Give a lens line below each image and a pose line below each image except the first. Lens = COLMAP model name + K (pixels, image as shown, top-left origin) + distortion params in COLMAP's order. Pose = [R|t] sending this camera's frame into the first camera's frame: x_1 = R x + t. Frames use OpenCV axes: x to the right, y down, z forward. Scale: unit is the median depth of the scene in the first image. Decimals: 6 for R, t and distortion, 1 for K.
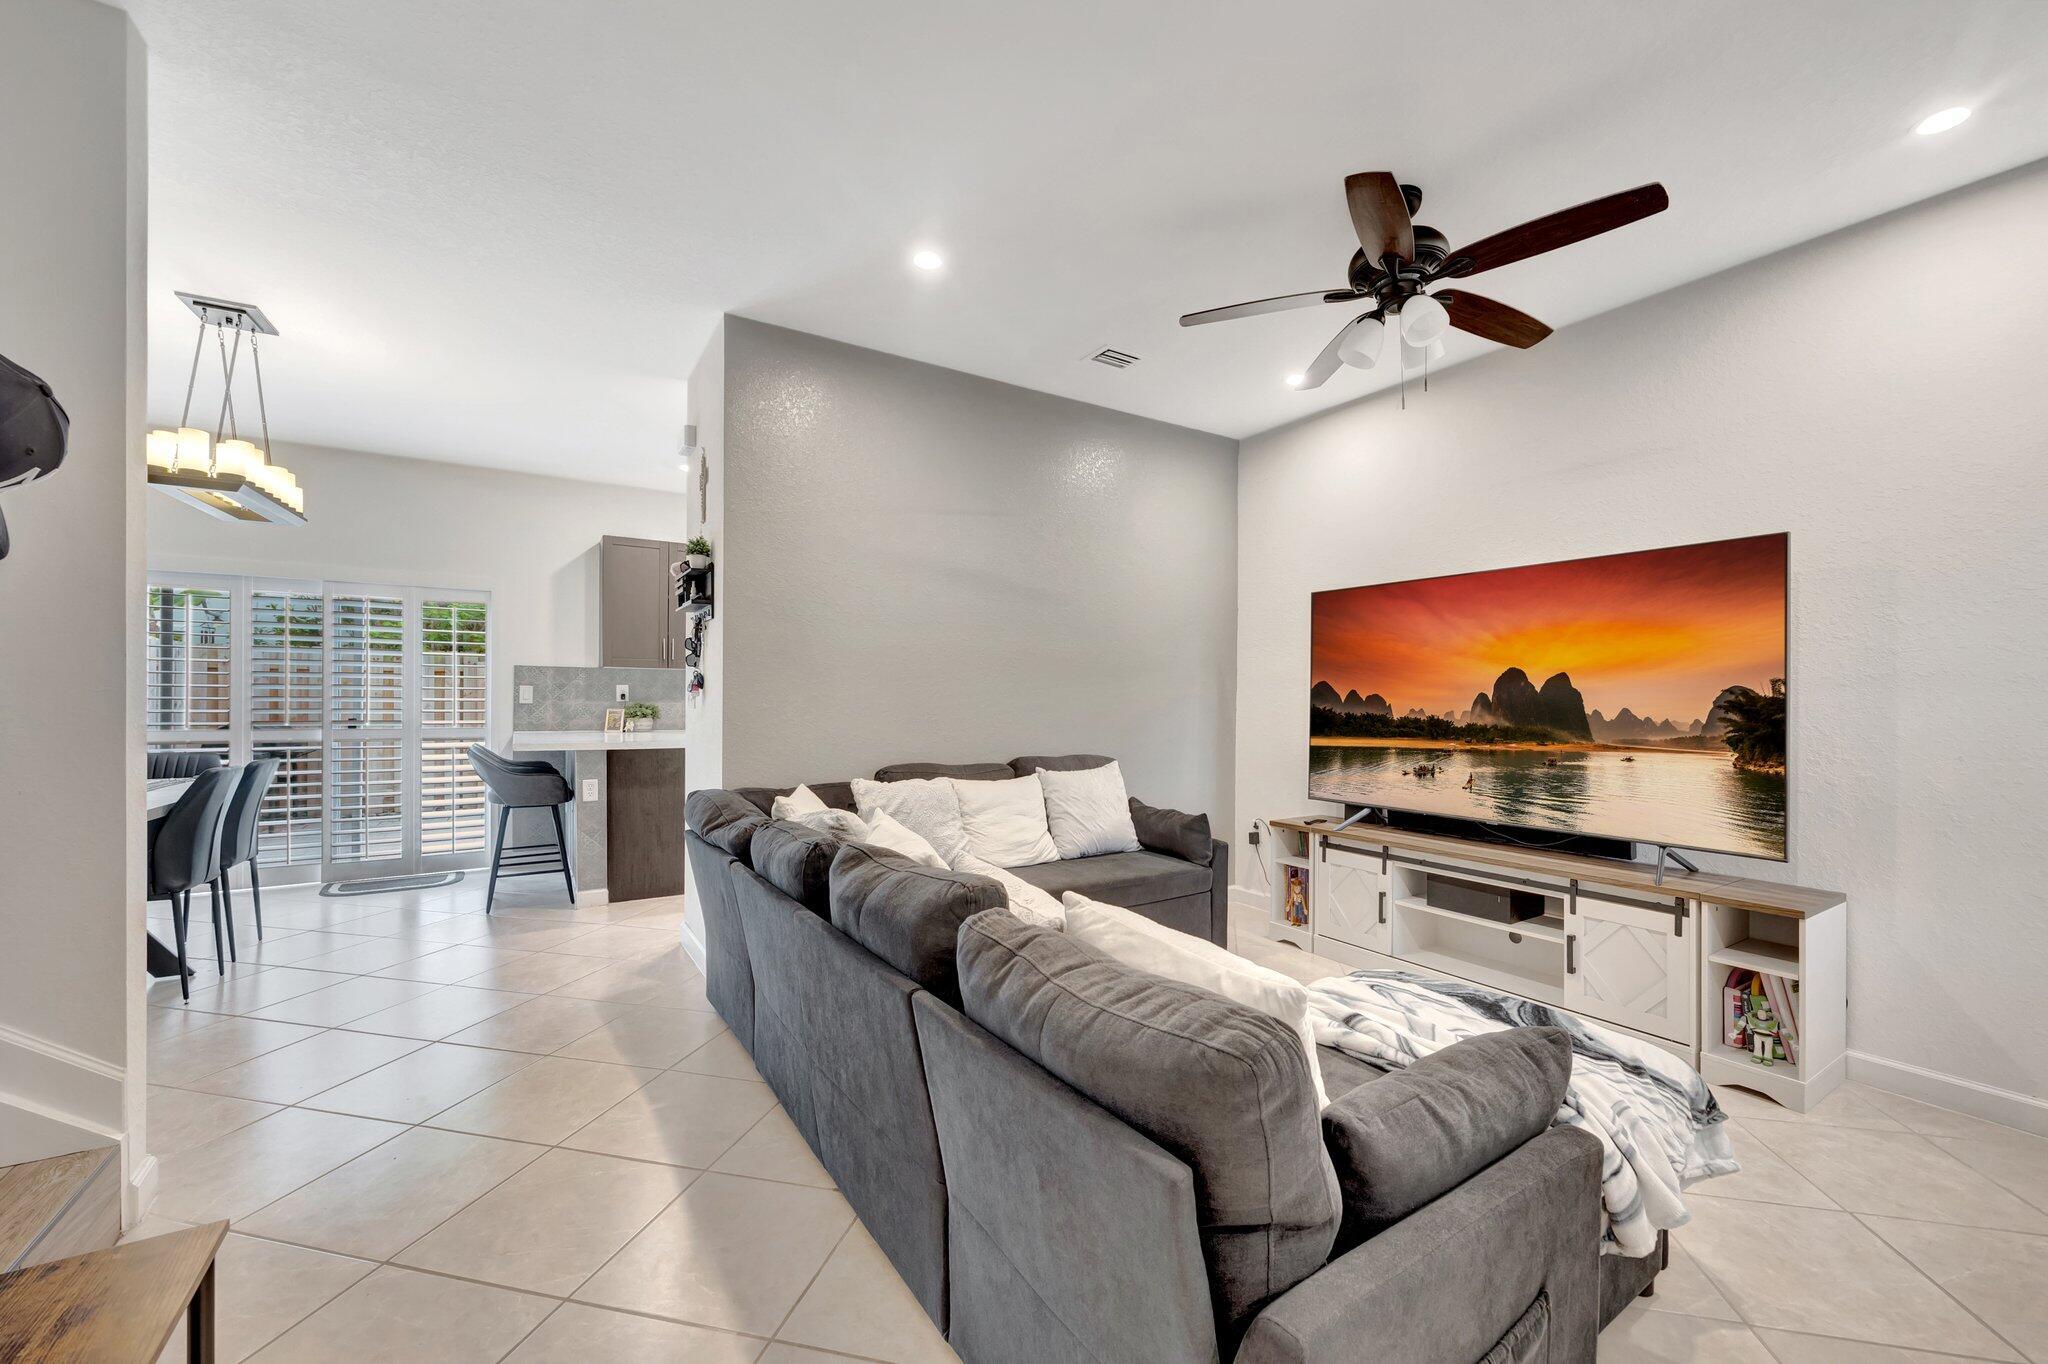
lens RADIAL K [[783.8, 0, 1024.5], [0, 783.8, 699.4], [0, 0, 1]] dist [0.000653, 0.001136]
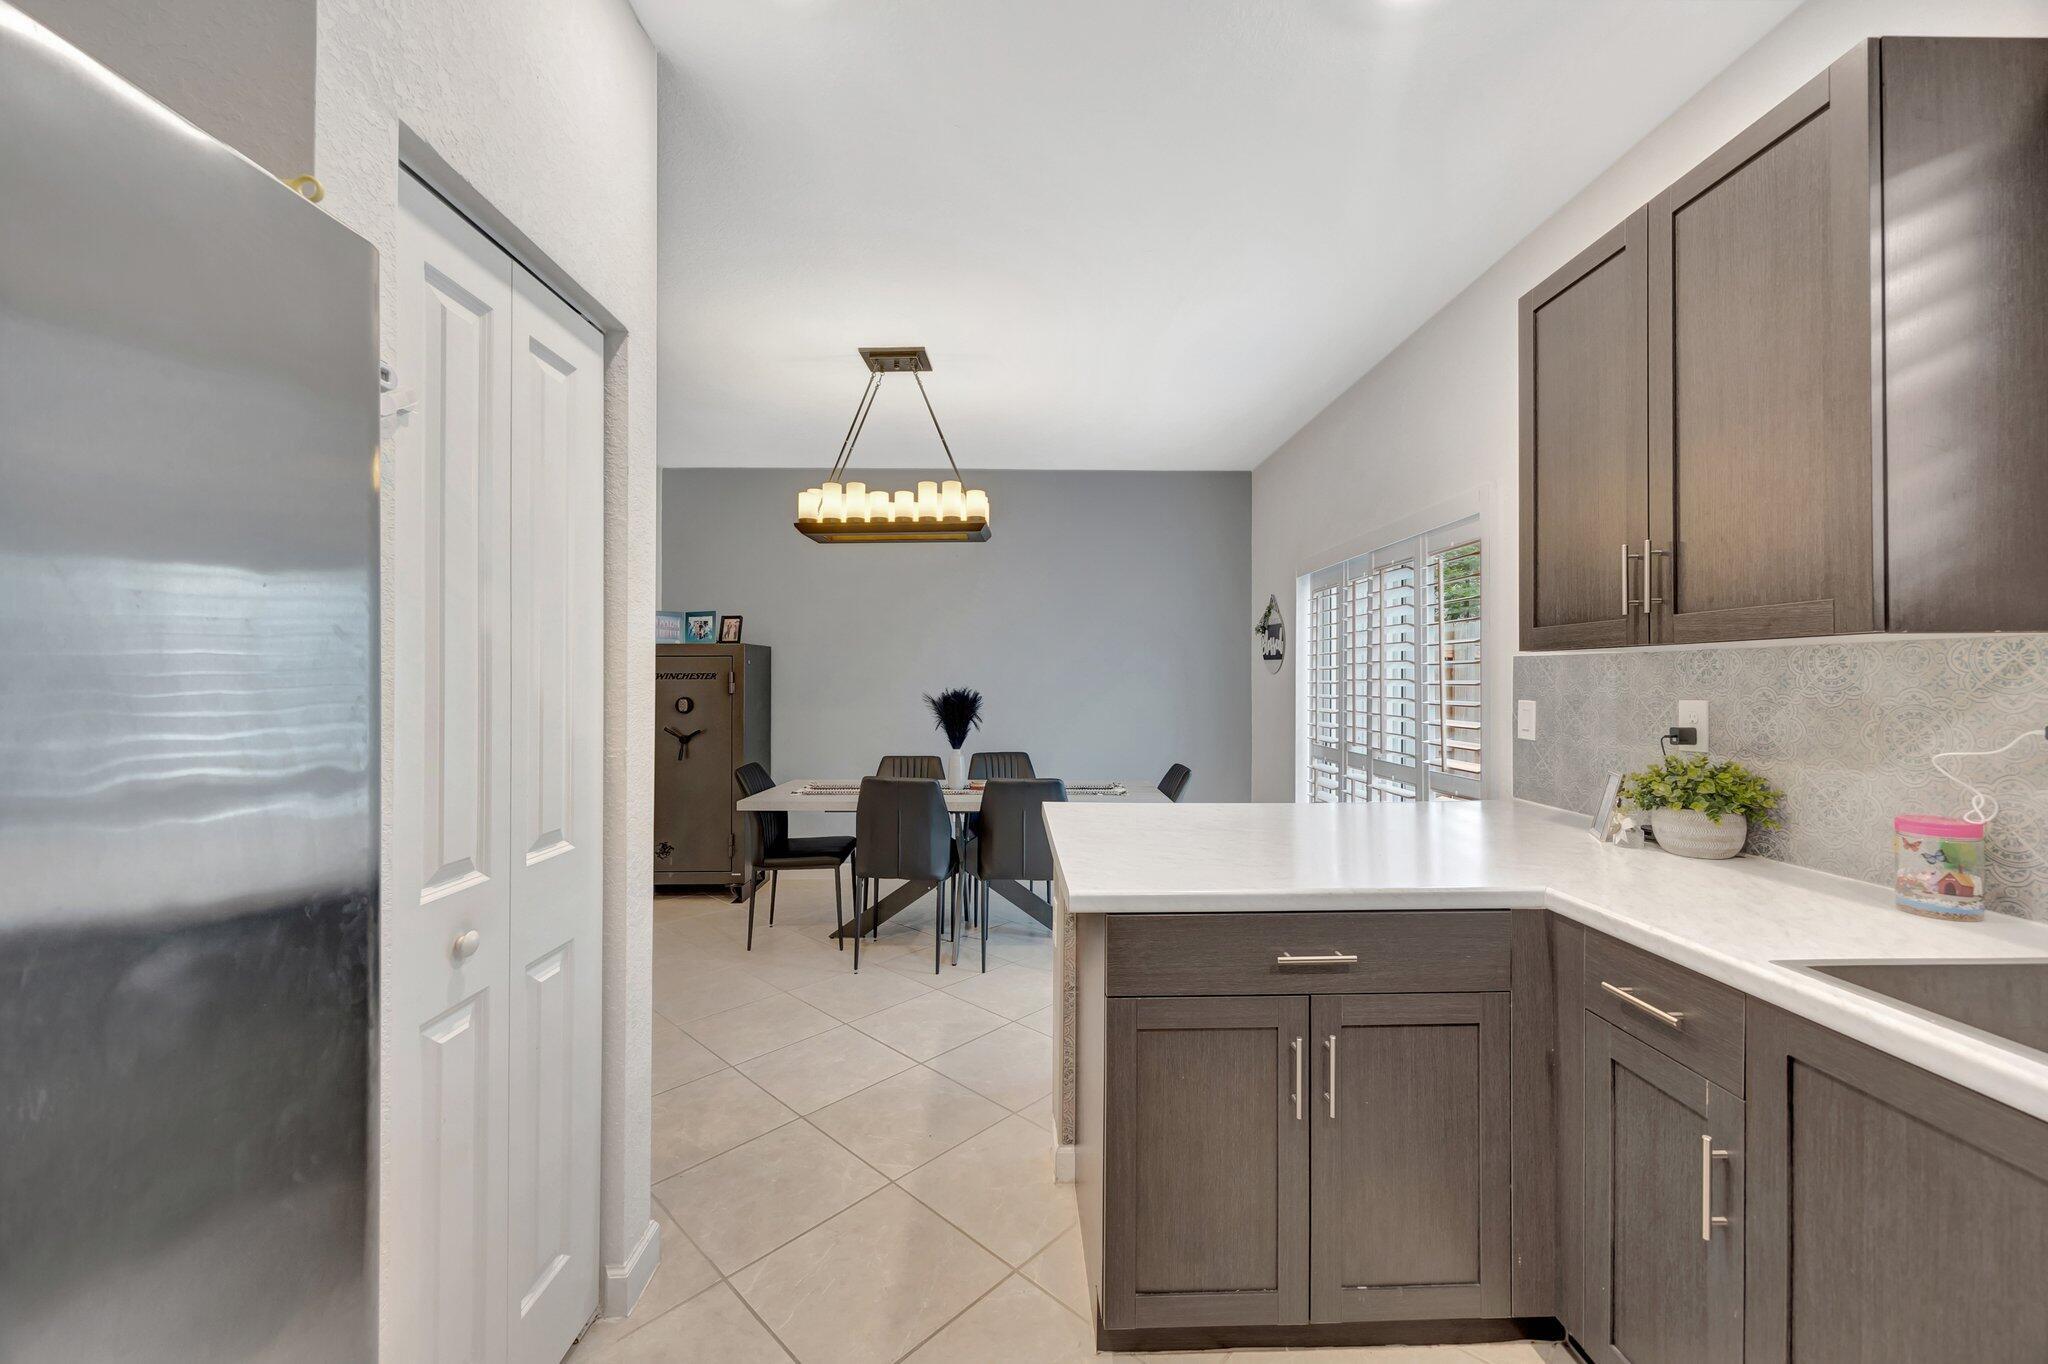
lens RADIAL K [[783.8, 0, 1017.4], [0, 783.8, 681.2], [0, 0, 1]] dist [0.000653, 0.001136]
pose [[-0.536165, -0.015332, -0.843974, -0.093225], [-0.021918, 0.999751, -0.004238, -0.020222], [0.843829, 0.016226, -0.536367, 0.989725]]
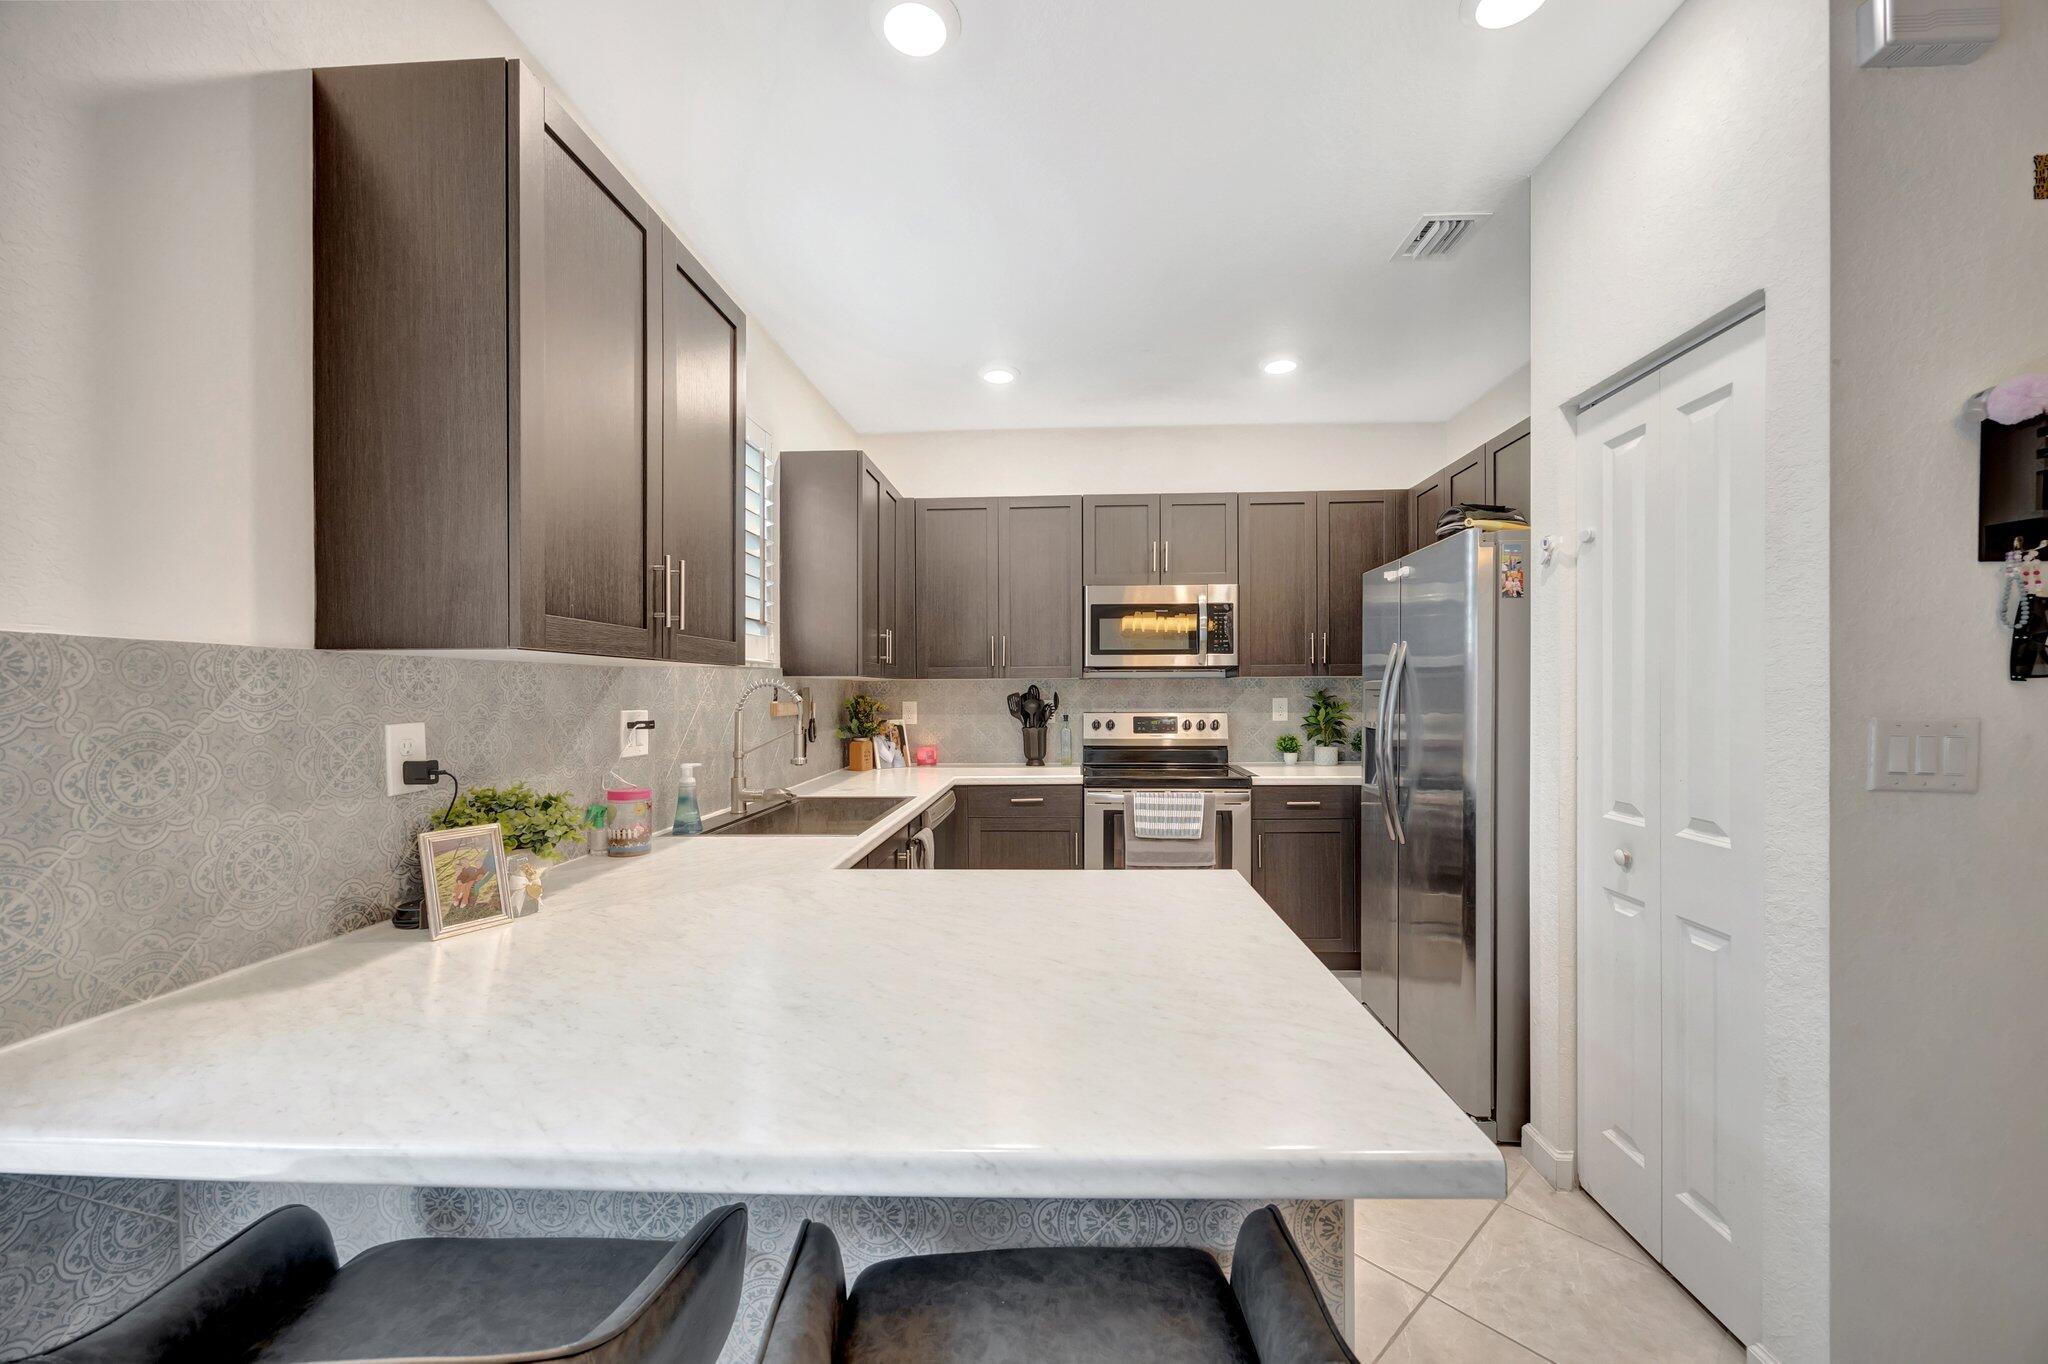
lens RADIAL K [[783.8, 0, 1027.4], [0, 783.8, 699.6], [0, 0, 1]] dist [0.000653, 0.001136]
pose [[0.591113, -0.031125, 0.805988, -0.626472], [0.031987, 0.999374, 0.015134, -0.024968], [-0.805954, 0.016835, 0.591738, 0.742867]]
